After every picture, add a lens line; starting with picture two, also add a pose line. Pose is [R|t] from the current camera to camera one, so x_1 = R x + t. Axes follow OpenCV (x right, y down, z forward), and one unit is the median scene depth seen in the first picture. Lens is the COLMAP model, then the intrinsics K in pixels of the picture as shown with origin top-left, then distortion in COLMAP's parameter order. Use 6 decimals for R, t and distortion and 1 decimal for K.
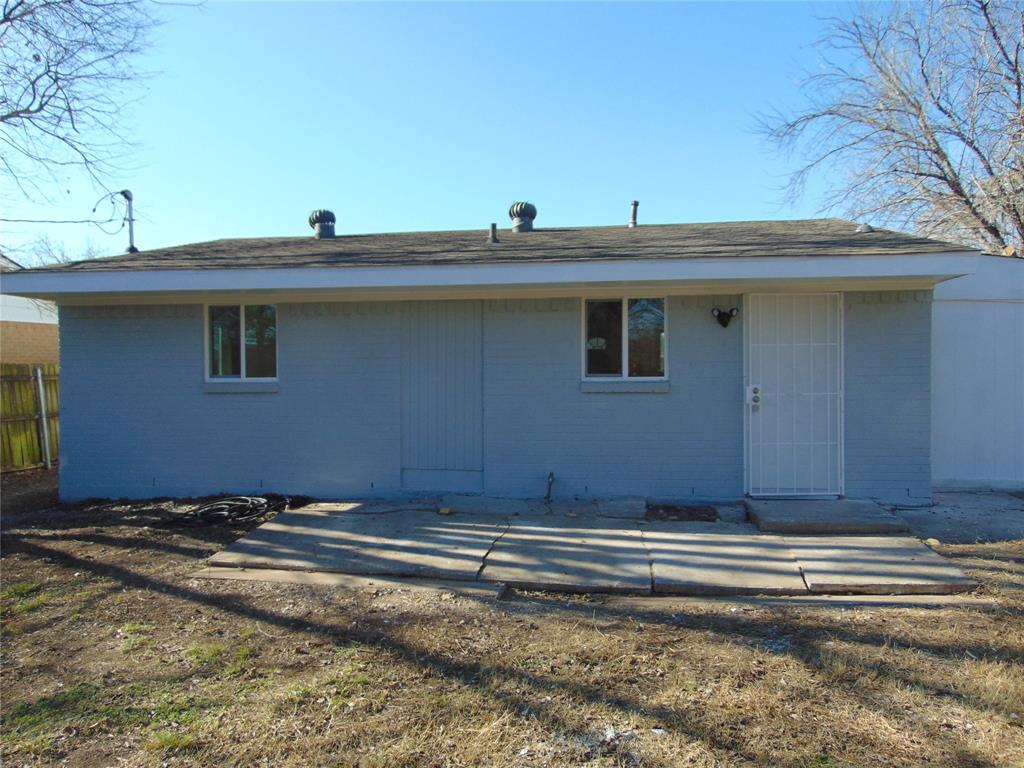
lens RADIAL K [[753.5, 0, 512.0], [0, 753.5, 384.0], [0, 0, 1]] dist [-0.035692, 0.048948]
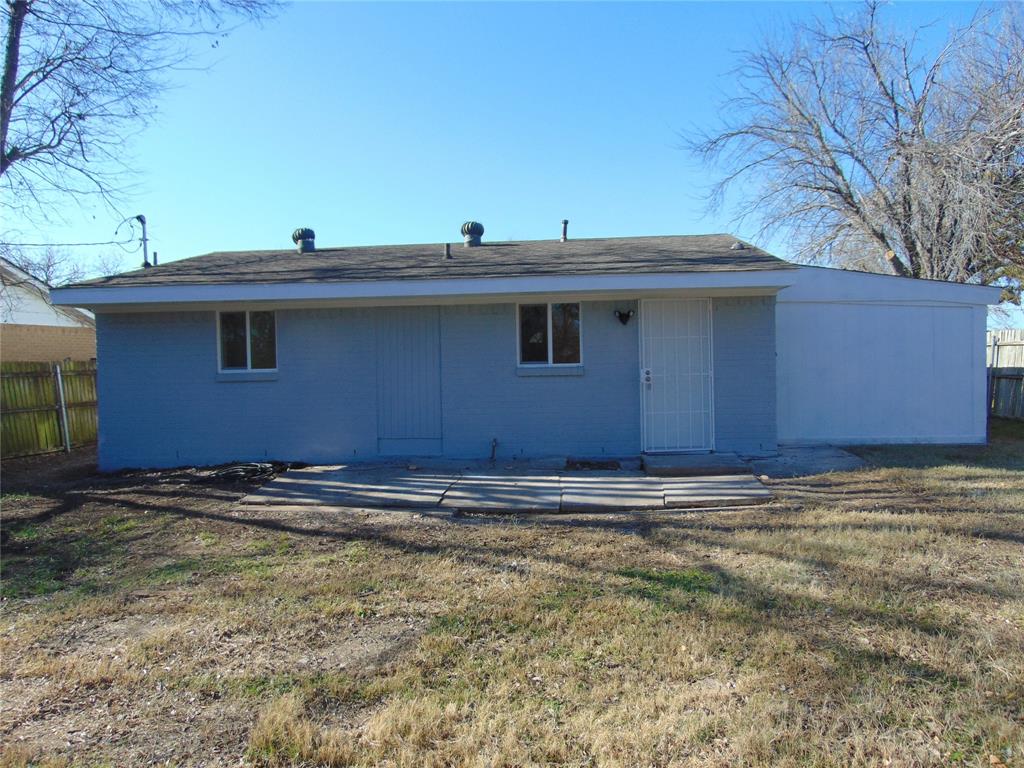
lens RADIAL K [[753.5, 0, 512.0], [0, 753.5, 384.0], [0, 0, 1]] dist [-0.035692, 0.048948]
pose [[0.998580, -0.015872, 0.050859, 0.017060], [0.015441, 0.999842, 0.008850, 0.012604], [-0.050991, -0.008053, 0.998667, -0.291976]]
